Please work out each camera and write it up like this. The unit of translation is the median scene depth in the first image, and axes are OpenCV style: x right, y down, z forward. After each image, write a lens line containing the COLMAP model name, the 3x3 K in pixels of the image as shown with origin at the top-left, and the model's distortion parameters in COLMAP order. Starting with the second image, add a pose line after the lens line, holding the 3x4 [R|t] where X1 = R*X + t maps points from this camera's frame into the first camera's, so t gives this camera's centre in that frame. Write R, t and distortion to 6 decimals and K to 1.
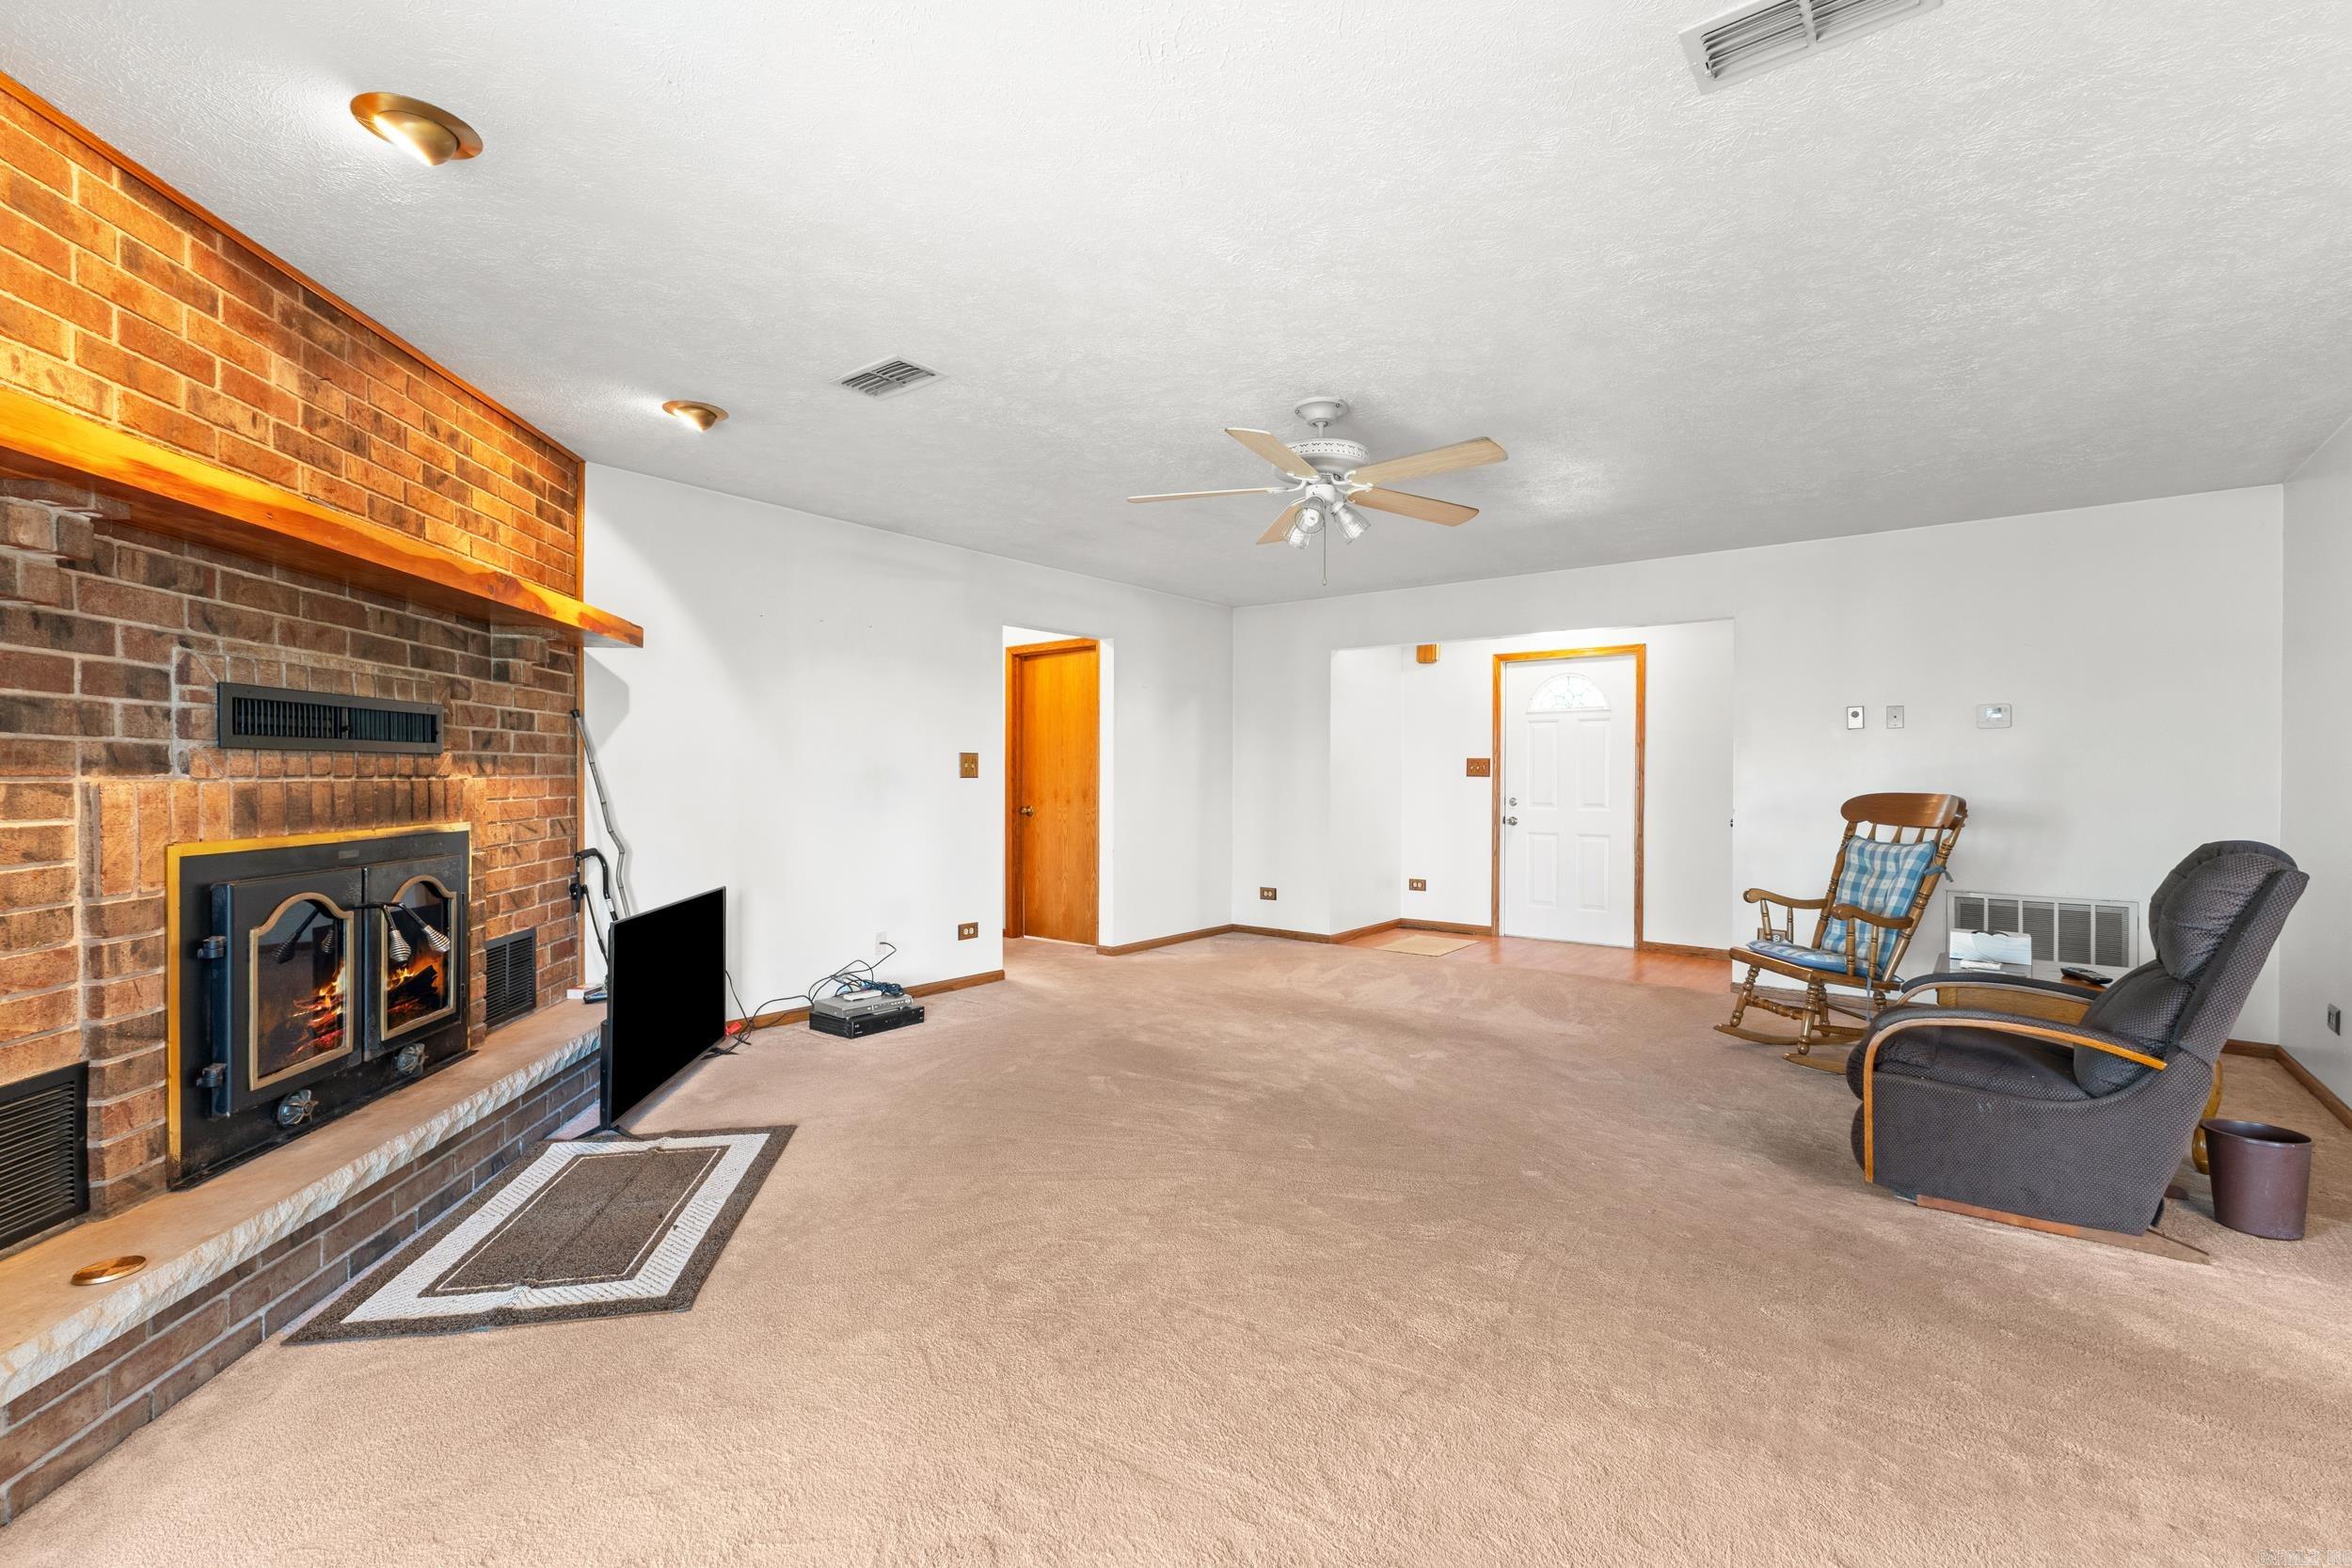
lens RADIAL K [[1016.2, 0, 1176.0], [0, 1016.2, 784.0], [0, 0, 1]] dist [0.005050, -0.000017]
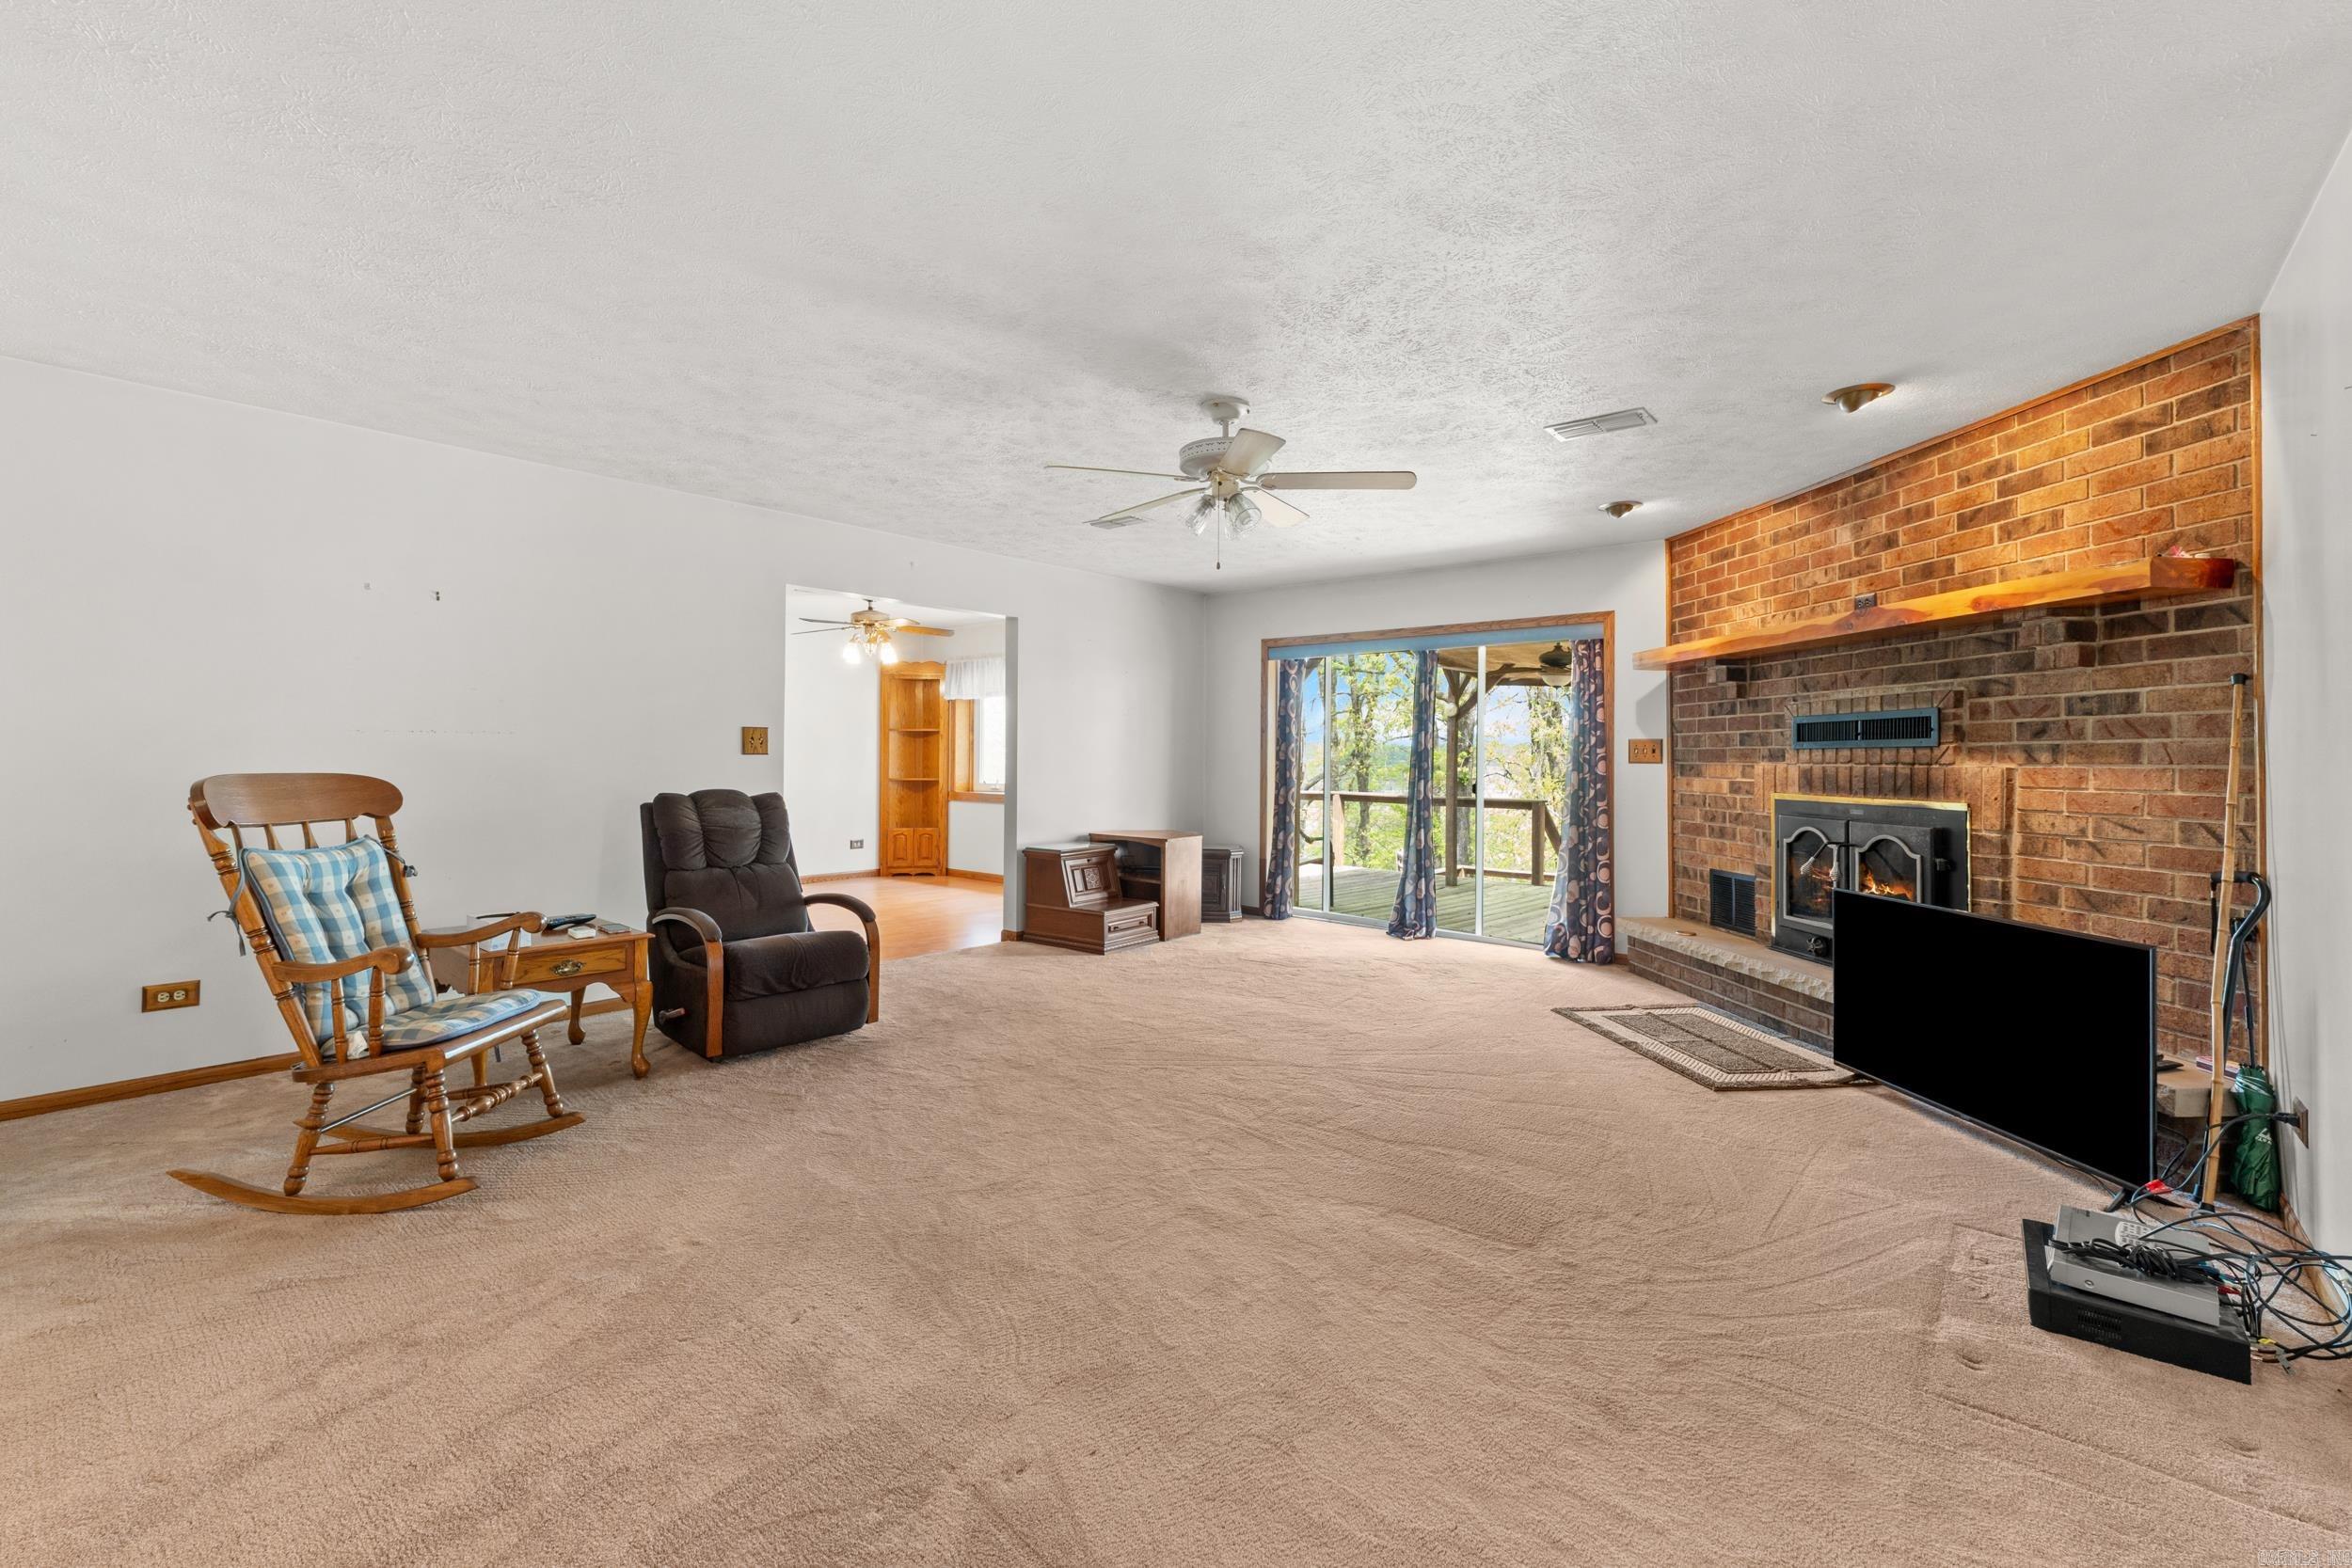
lens RADIAL K [[1002.6, 0, 1175.7], [0, 1002.6, 746.7], [0, 0, 1]] dist [0.000355, 0.000046]
pose [[-0.999235, -0.009598, 0.037912, 0.227615], [-0.009701, 0.999950, -0.002510, -0.022527], [-0.037886, -0.002876, -0.999278, 3.046103]]
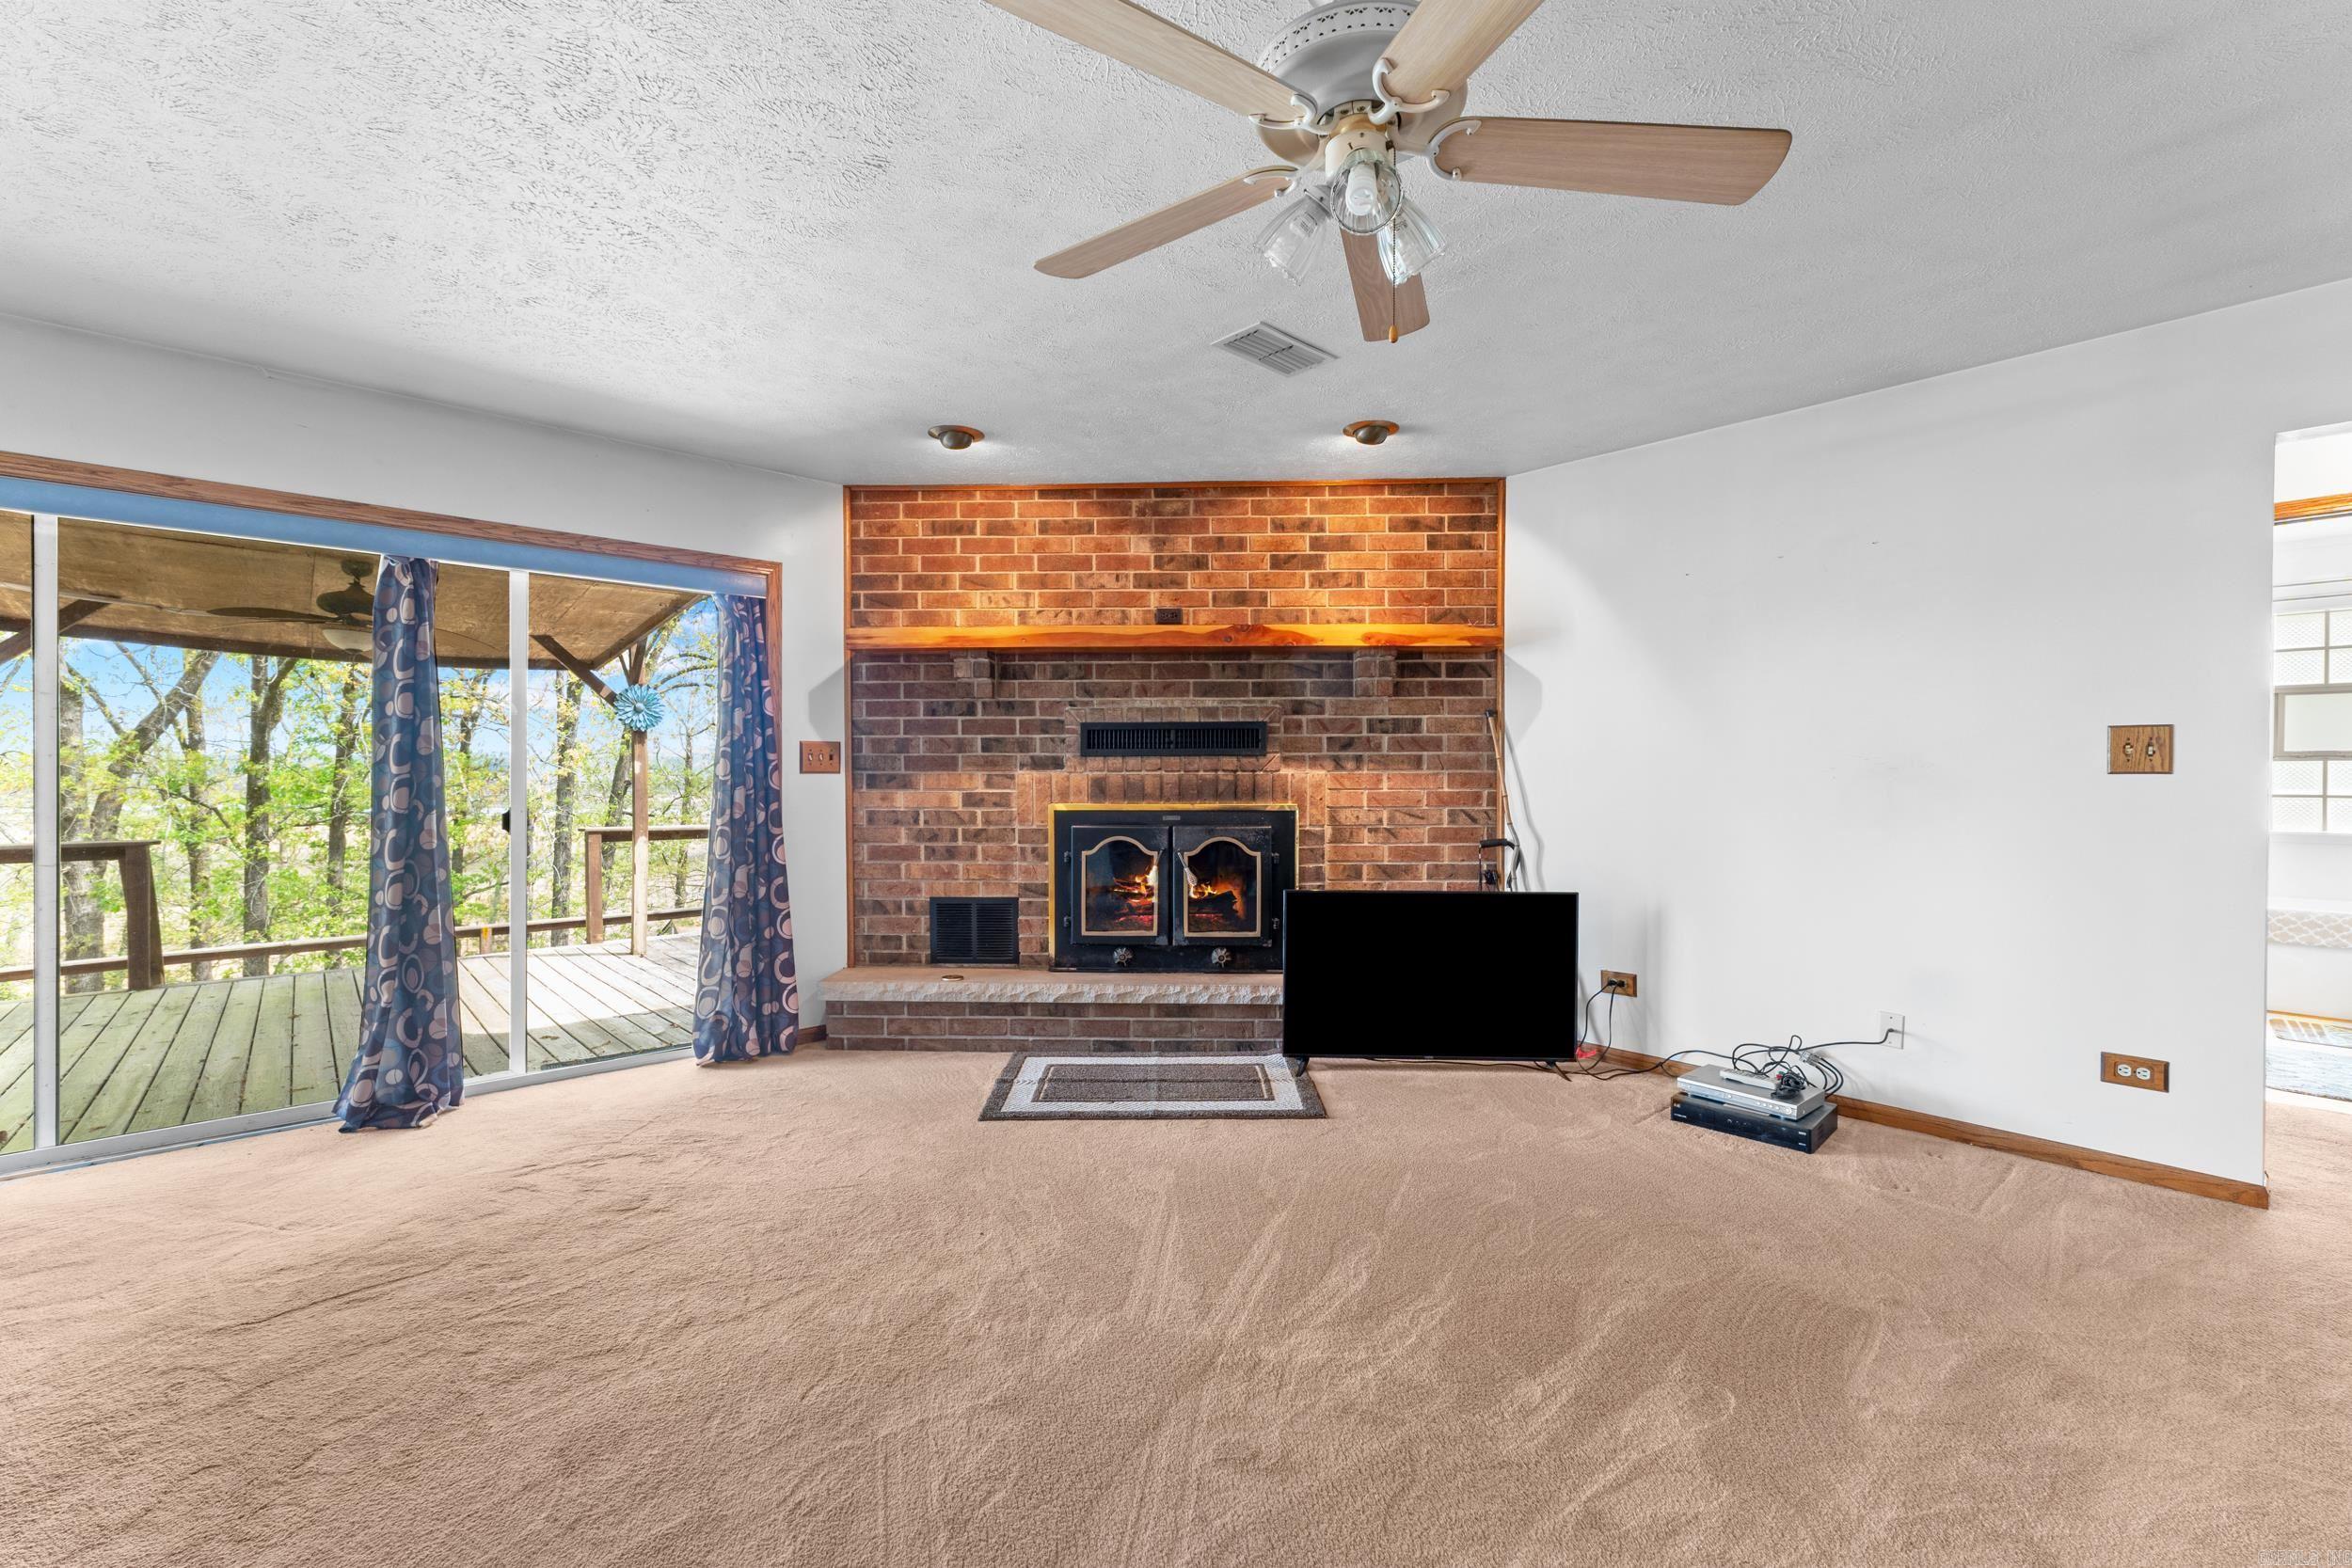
lens RADIAL K [[988.0, 0, 1179.5], [0, 988.0, 782.5], [0, 0, 1]] dist [0.002903, 0.000683]
pose [[-0.157385, 0.008724, -0.987499, 0.895939], [-0.008309, 0.999914, 0.010158, -0.005960], [0.987502, 0.009803, -0.157299, 1.476002]]
